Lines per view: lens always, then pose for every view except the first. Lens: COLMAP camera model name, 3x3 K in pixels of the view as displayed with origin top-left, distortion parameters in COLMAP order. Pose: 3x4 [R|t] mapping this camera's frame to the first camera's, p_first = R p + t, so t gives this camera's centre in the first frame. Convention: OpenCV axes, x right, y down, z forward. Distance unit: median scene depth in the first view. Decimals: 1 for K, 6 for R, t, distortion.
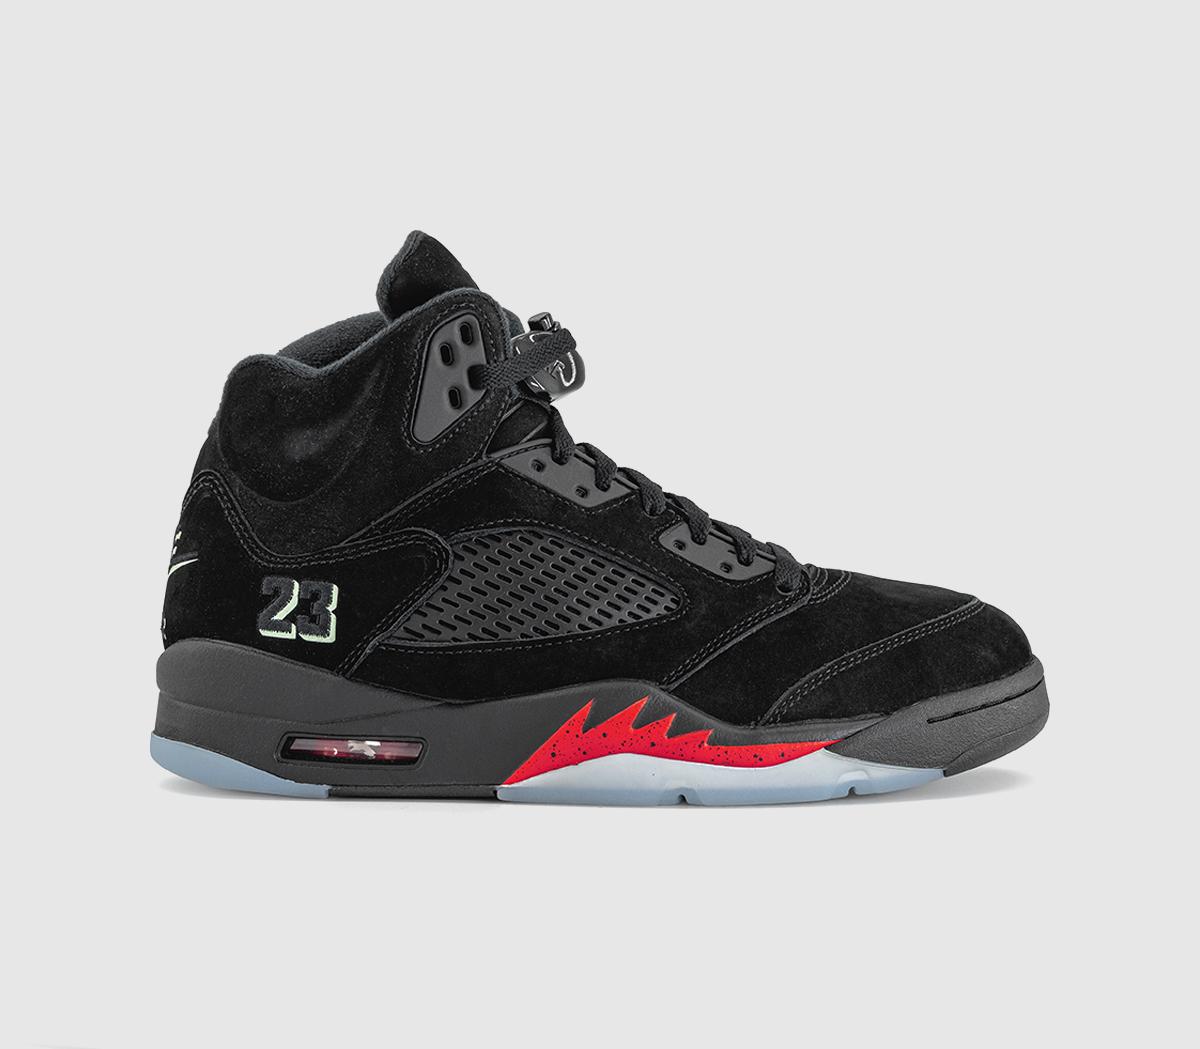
lens RADIAL K [[1963.7, 0, 600.0], [0, 1963.7, 457.5], [0, 0, 1]] dist [0.021937, 0.021830]
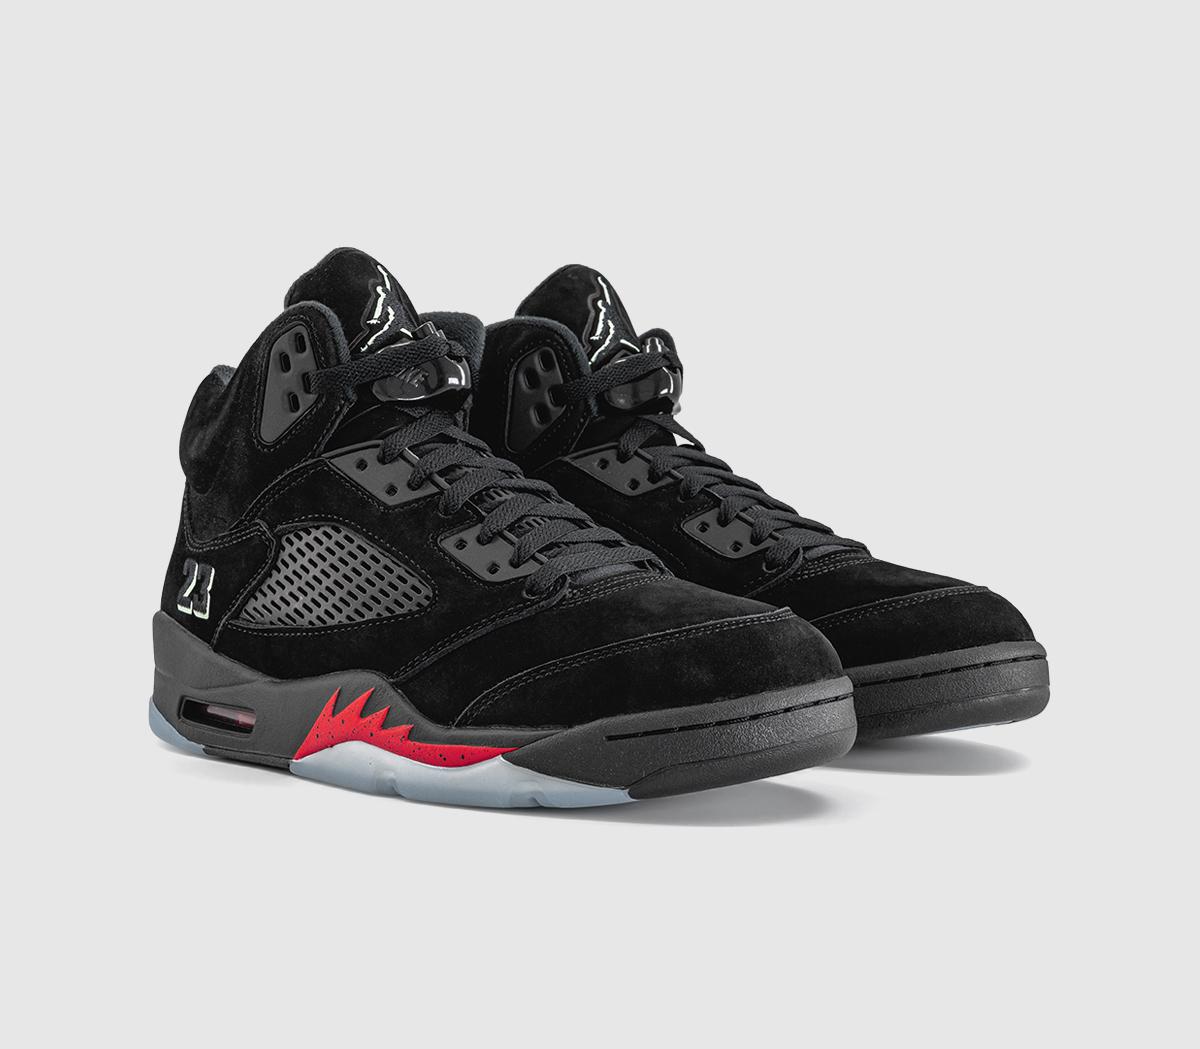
lens RADIAL K [[1963.7, 0, 600.0], [0, 1963.7, 457.5], [0, 0, 1]] dist [0.021937, 0.021830]
pose [[0.772668, 0.005800, -0.634784, 0.754918], [-0.004221, 0.999983, 0.003999, -0.004620], [0.634797, -0.000410, 0.772679, 0.266391]]
